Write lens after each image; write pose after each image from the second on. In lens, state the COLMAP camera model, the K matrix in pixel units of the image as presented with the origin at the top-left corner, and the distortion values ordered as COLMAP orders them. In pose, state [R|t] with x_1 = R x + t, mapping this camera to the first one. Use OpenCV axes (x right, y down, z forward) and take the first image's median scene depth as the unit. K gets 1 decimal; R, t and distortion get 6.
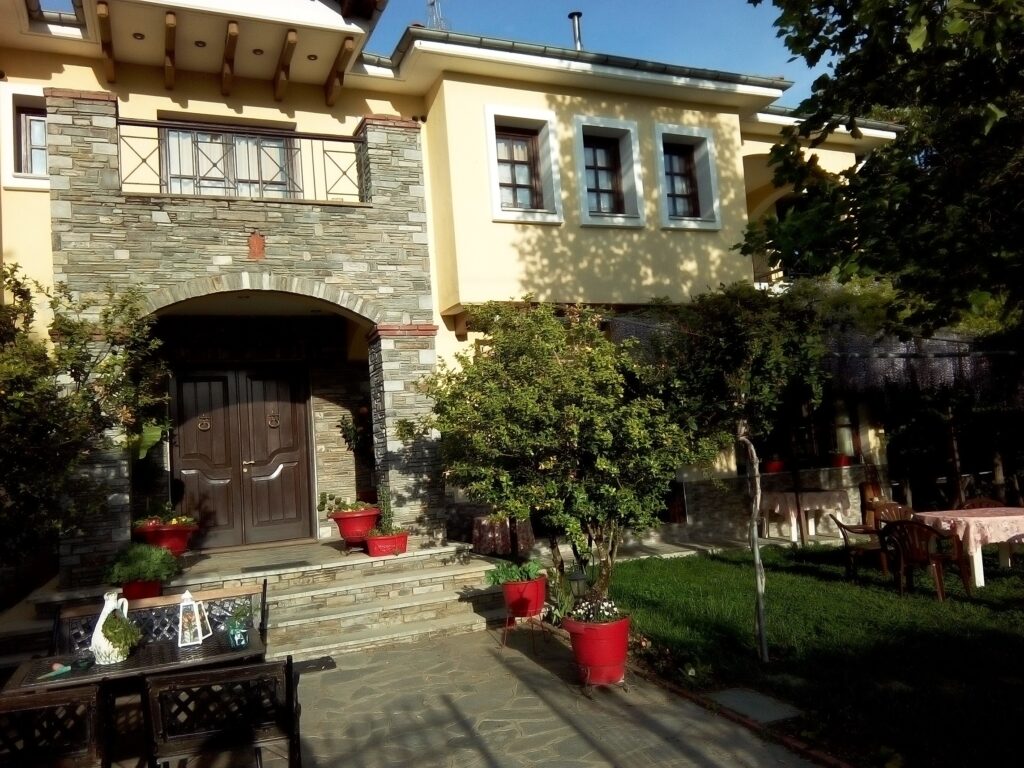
lens RADIAL K [[809.1, 0, 480.7], [0, 809.1, 382.6], [0, 0, 1]] dist [0.044107, -0.108452]
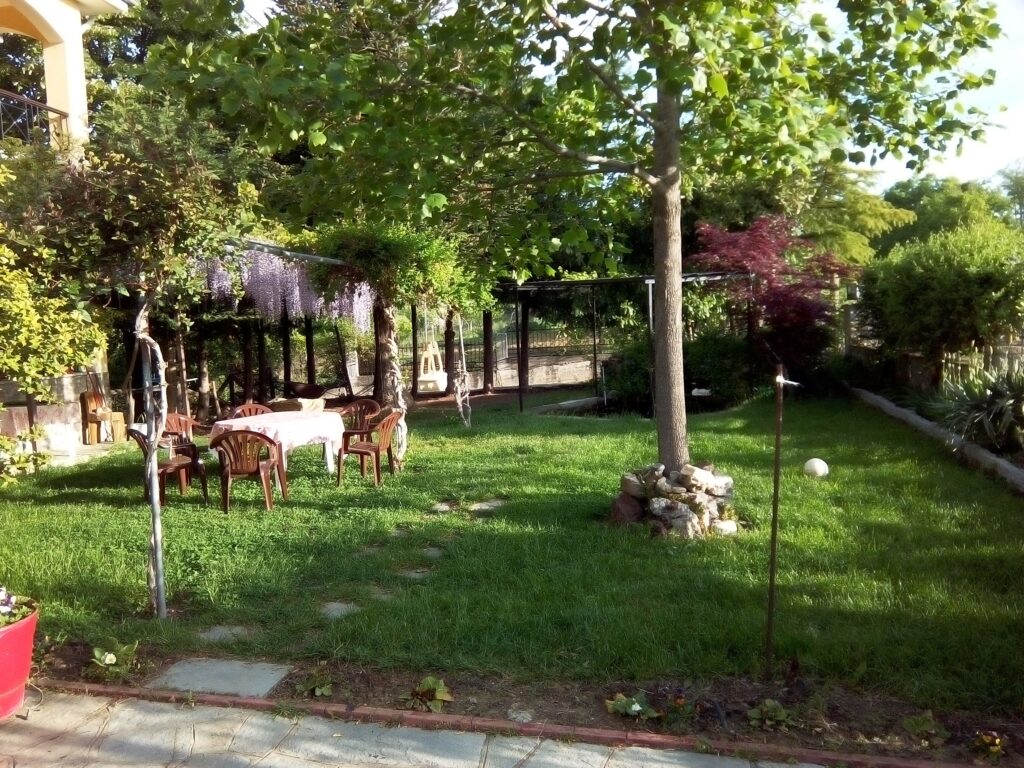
lens RADIAL K [[816.6, 0, 512.0], [0, 816.6, 384.0], [0, 0, 1]] dist [0.107536, -0.168302]
pose [[0.525687, -0.017410, 0.850500, -0.073451], [-0.077529, 0.994649, 0.068281, 0.016725], [-0.847138, -0.101833, 0.521524, 0.148251]]
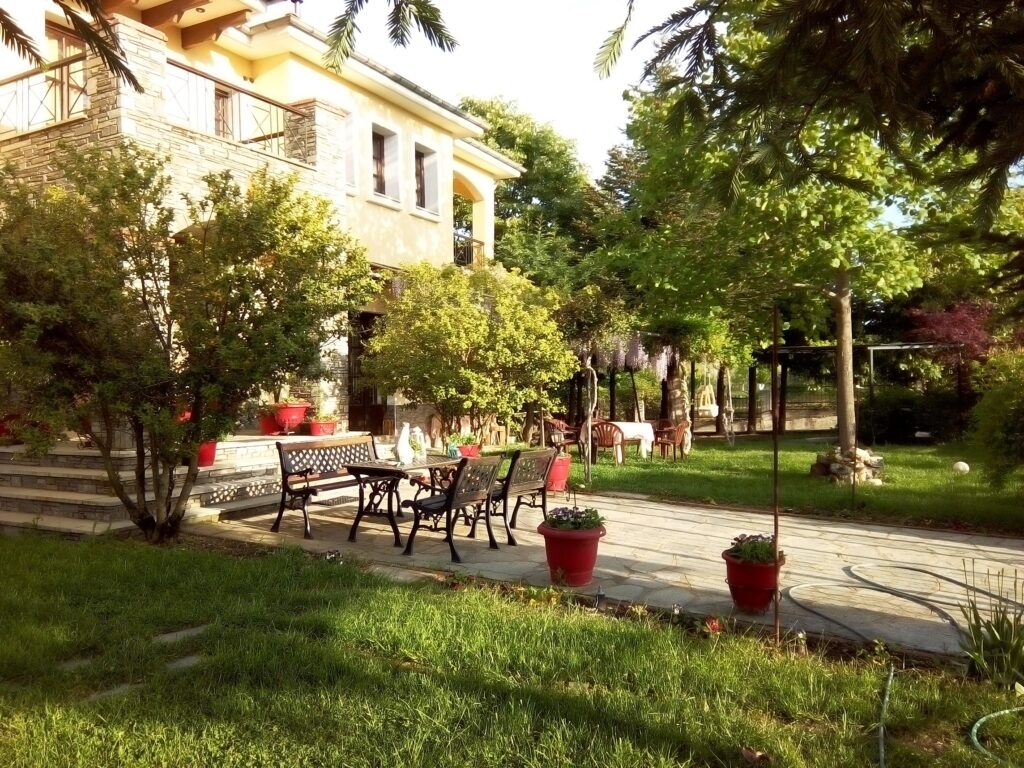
lens RADIAL K [[809.1, 0, 480.7], [0, 809.1, 382.6], [0, 0, 1]] dist [0.044107, -0.108452]
pose [[0.792381, 0.069117, 0.606098, -0.475148], [-0.104683, 0.994228, 0.023479, 0.042042], [-0.600977, -0.082053, 0.795044, -0.150038]]
